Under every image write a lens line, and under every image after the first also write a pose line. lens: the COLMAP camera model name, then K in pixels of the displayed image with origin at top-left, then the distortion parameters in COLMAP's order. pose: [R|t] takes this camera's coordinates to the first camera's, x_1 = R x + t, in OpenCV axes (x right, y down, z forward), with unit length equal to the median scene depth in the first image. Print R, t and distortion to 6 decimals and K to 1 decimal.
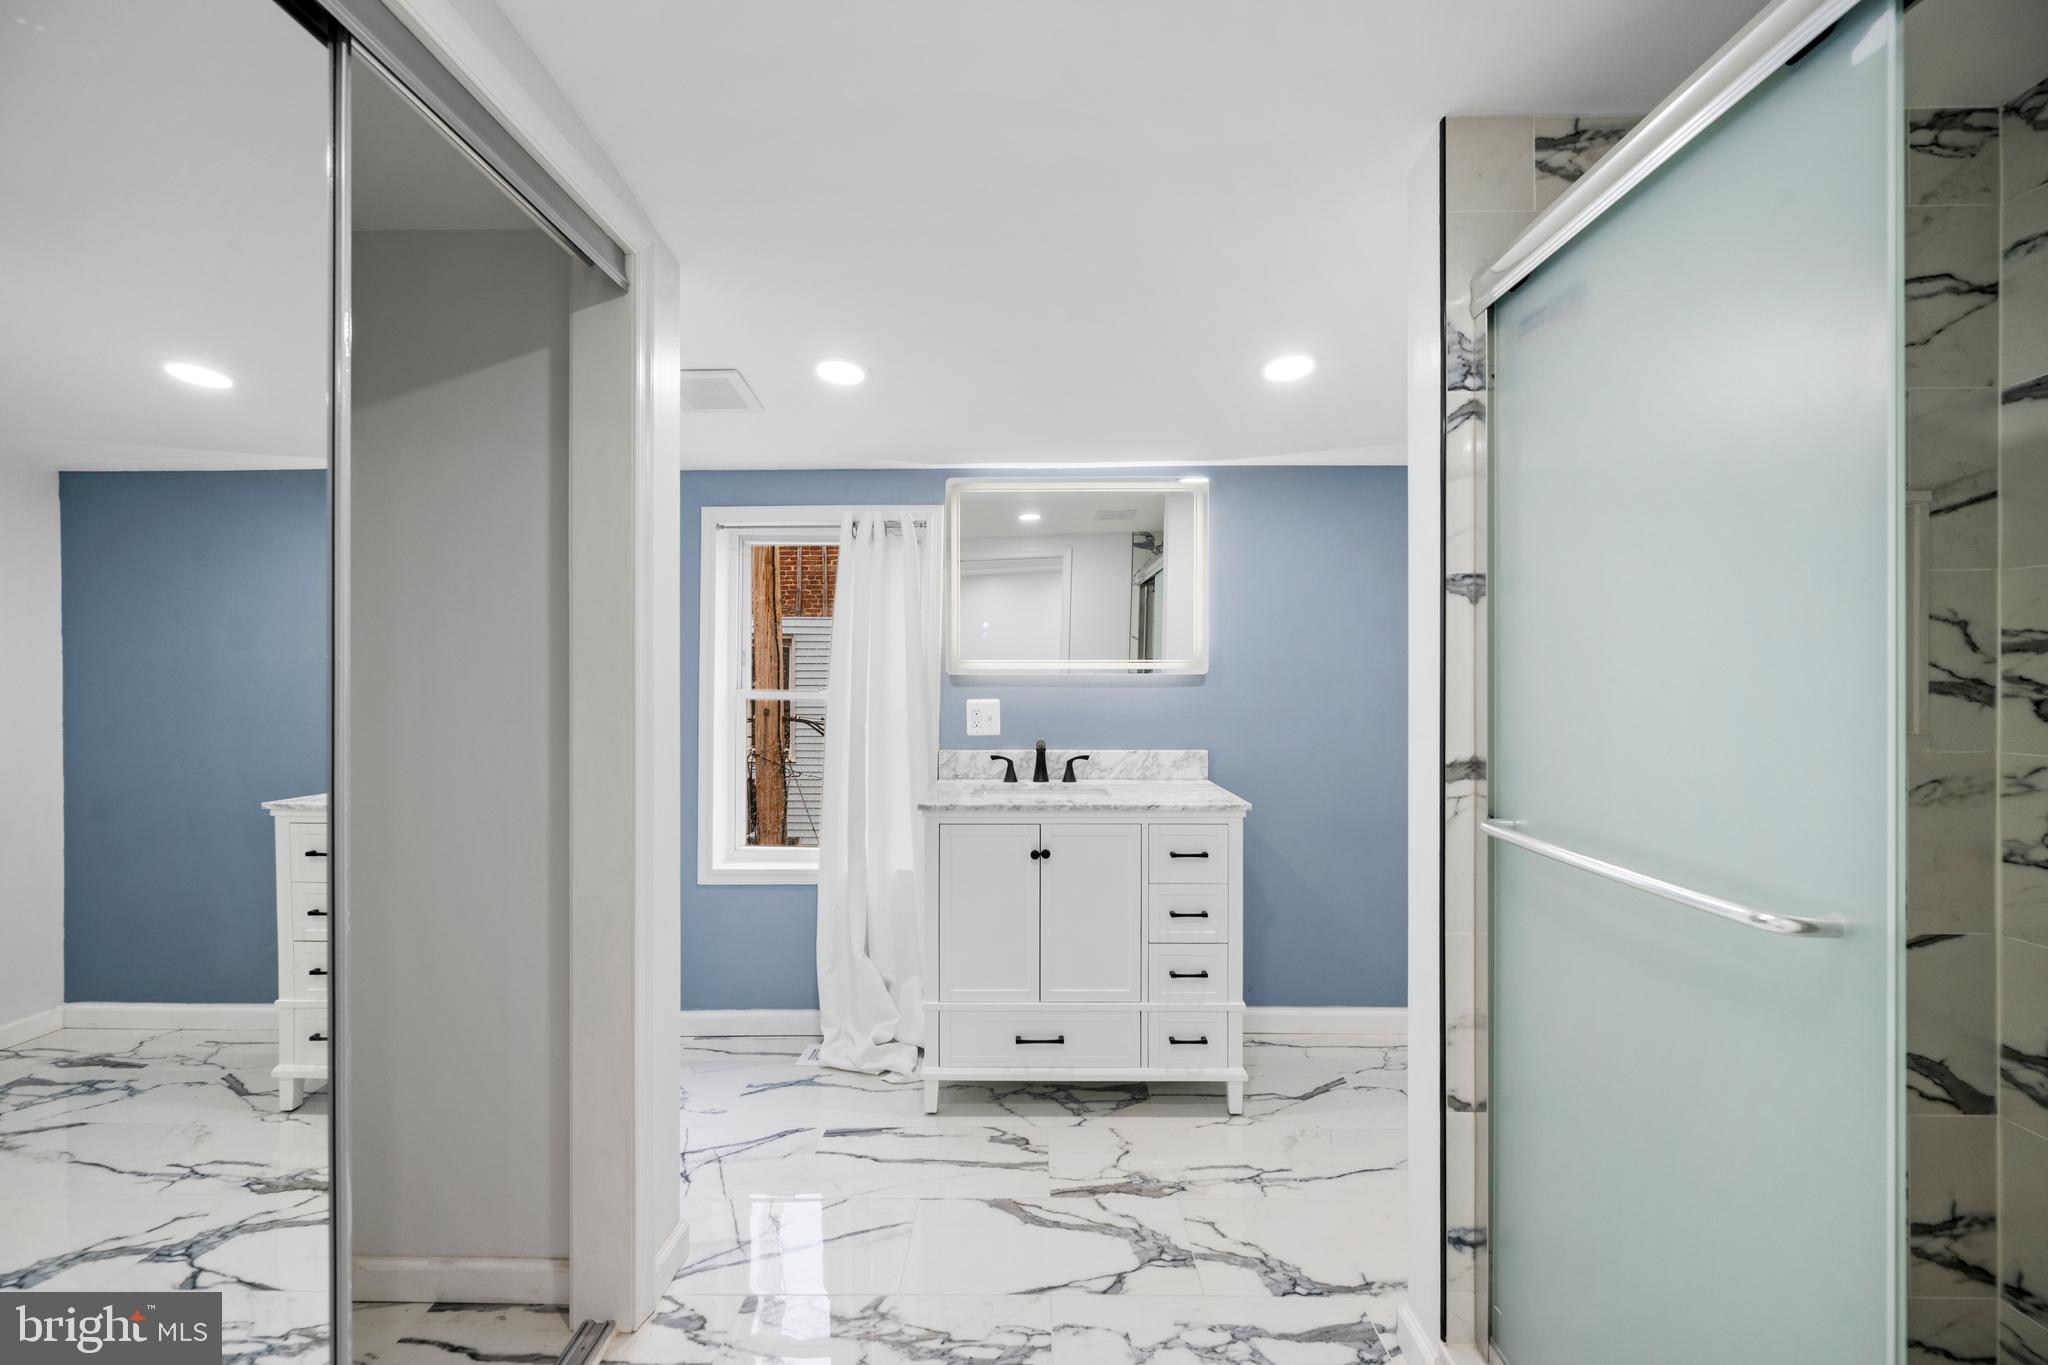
lens RADIAL K [[804.7, 0, 1019.7], [0, 804.7, 684.6], [0, 0, 1]] dist [-0.000800, -0.000534]
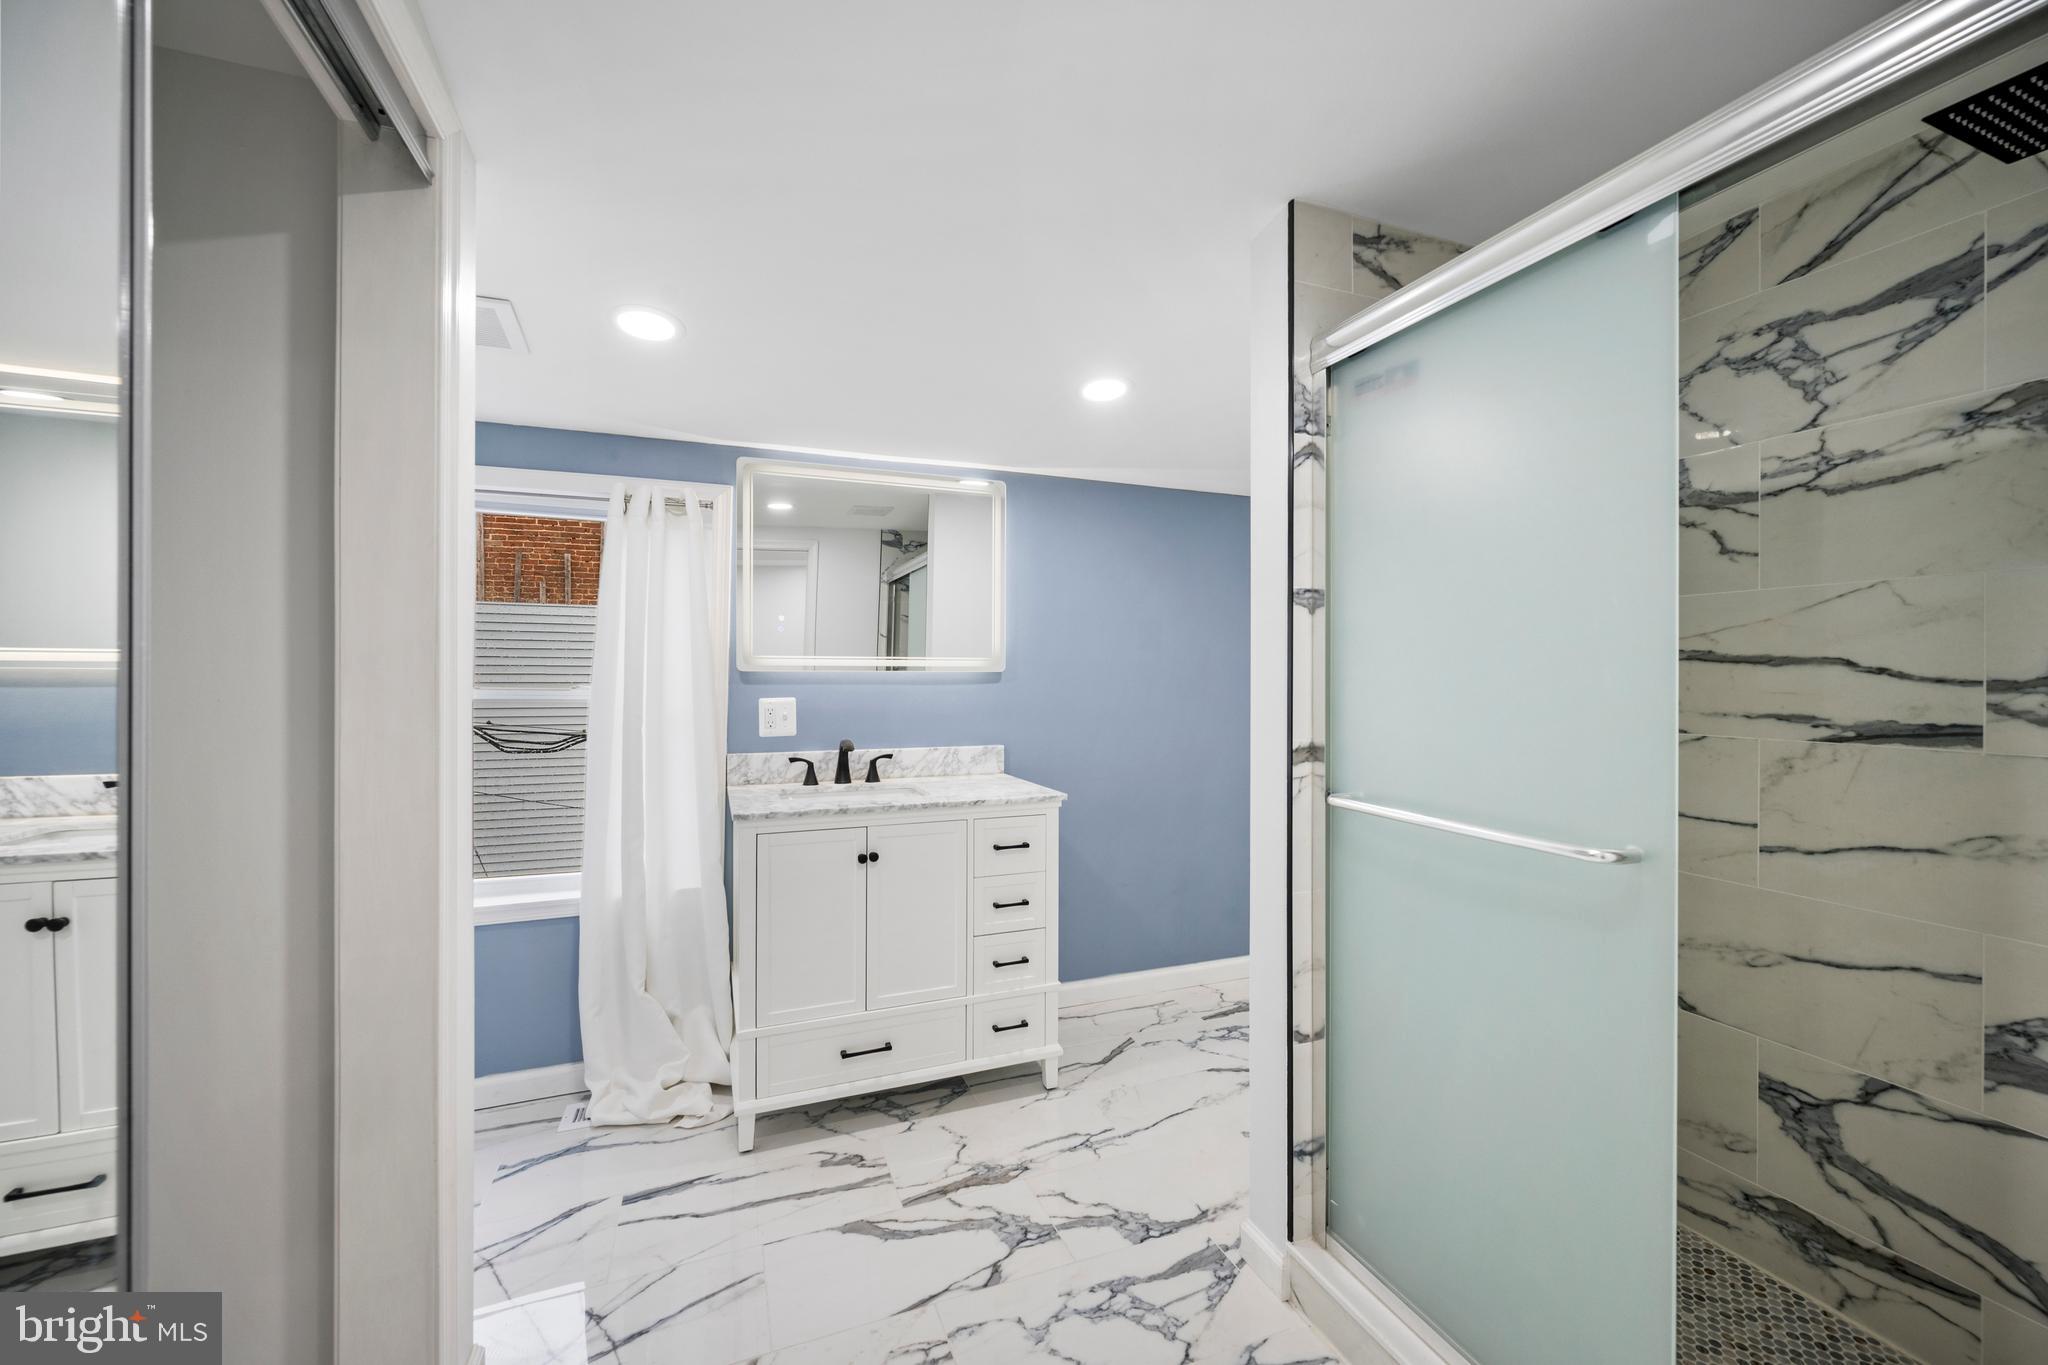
lens RADIAL K [[804.7, 0, 1019.2], [0, 804.7, 681.7], [0, 0, 1]] dist [-0.000800, -0.000534]
pose [[0.925598, 0.000367, 0.378508, -0.181479], [0.000006, 1.000000, -0.000984, 0.000514], [-0.378508, 0.000913, 0.925597, 0.039447]]
